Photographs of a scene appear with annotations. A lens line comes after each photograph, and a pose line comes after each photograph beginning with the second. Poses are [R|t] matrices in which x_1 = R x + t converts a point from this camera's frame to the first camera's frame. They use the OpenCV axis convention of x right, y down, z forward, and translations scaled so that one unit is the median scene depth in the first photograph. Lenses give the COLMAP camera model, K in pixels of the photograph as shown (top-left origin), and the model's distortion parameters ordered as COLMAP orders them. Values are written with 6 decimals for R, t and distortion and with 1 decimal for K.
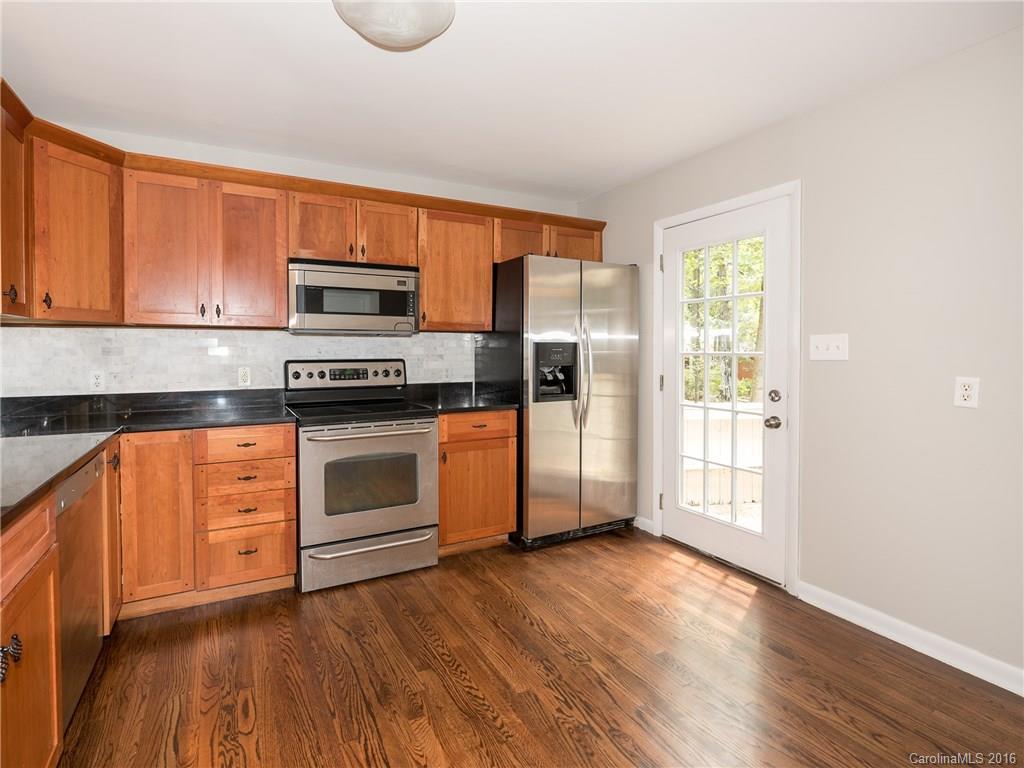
lens RADIAL K [[501.9, 0, 508.9], [0, 501.9, 365.9], [0, 0, 1]] dist [-0.004272, -0.001336]
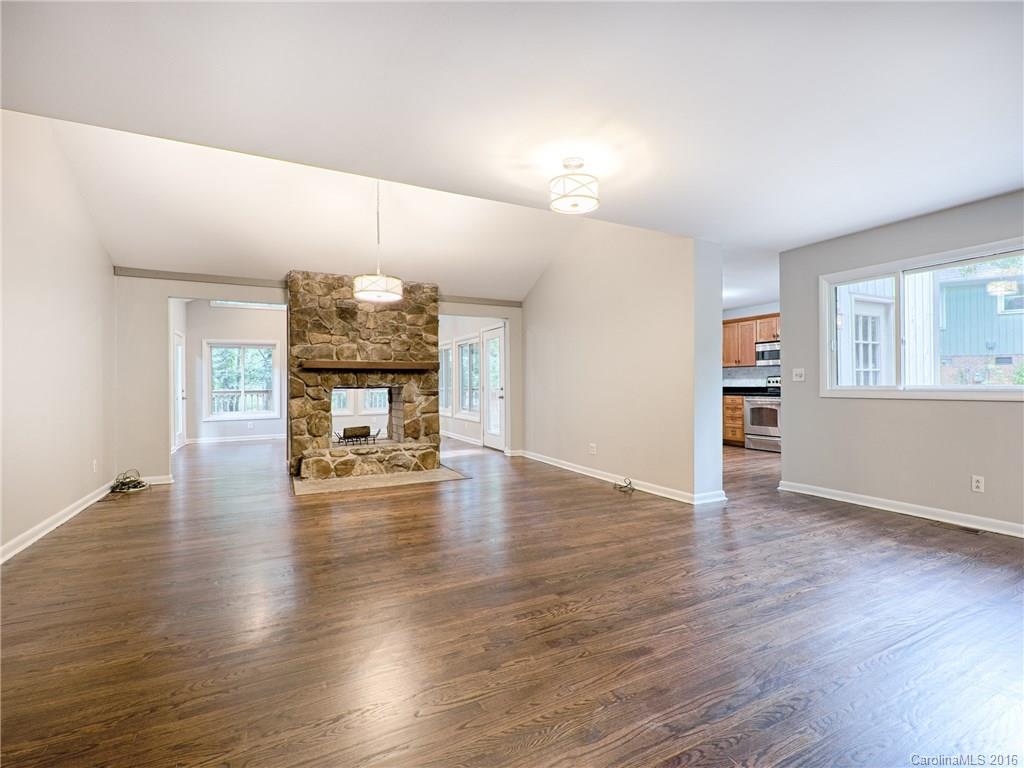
lens RADIAL K [[478.9, 0, 512.0], [0, 478.9, 384.0], [0, 0, 1]] dist [0.000858, 0.000025]
pose [[-0.032718, -0.000210, -0.999465, 2.506888], [-0.020075, 0.999798, 0.000447, 0.064202], [0.999263, 0.020079, -0.032716, -0.379087]]
